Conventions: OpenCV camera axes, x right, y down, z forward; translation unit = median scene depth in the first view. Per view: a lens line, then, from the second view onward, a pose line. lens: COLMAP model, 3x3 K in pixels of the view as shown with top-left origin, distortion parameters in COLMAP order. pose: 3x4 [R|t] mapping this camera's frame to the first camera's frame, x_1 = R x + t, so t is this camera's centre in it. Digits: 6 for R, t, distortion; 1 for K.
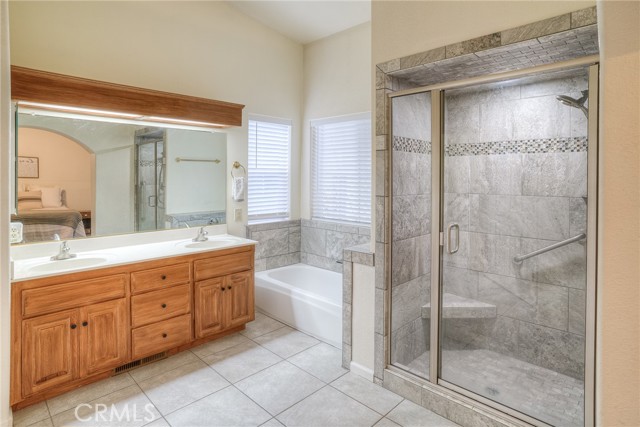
lens RADIAL K [[355.4, 0, 333.8], [0, 355.4, 178.9], [0, 0, 1]] dist [-0.021399, 0.001280]
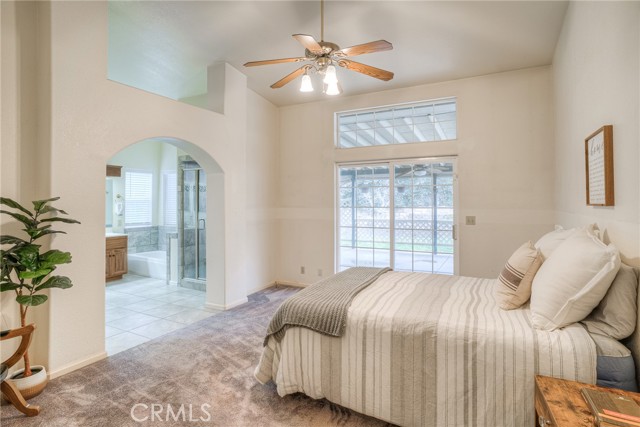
lens RADIAL K [[345.5, 0, 317.9], [0, 345.5, 198.6], [0, 0, 1]] dist [-0.053000, 0.051222]
pose [[0.971997, -0.005285, 0.234933, 0.464916], [0.009328, 0.999827, -0.016102, 0.017485], [-0.234807, 0.017843, 0.971878, -1.423155]]
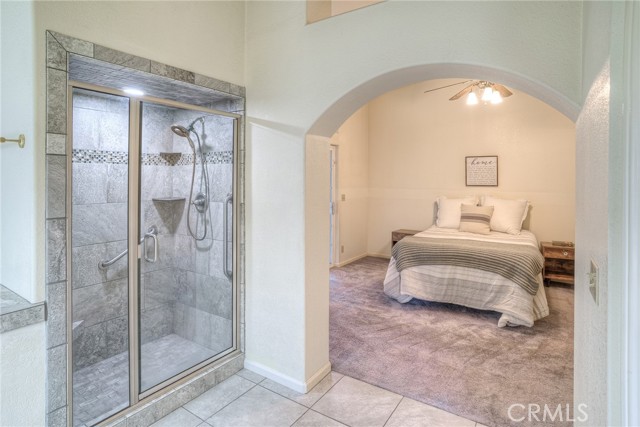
lens RADIAL K [[346.1, 0, 318.1], [0, 346.1, 178.7], [0, 0, 1]] dist [-0.045626, 0.019541]
pose [[-0.157974, -0.006050, 0.987425, -0.575101], [0.002867, 0.999974, 0.006585, -0.031078], [-0.987439, 0.003872, -0.157953, 0.533986]]
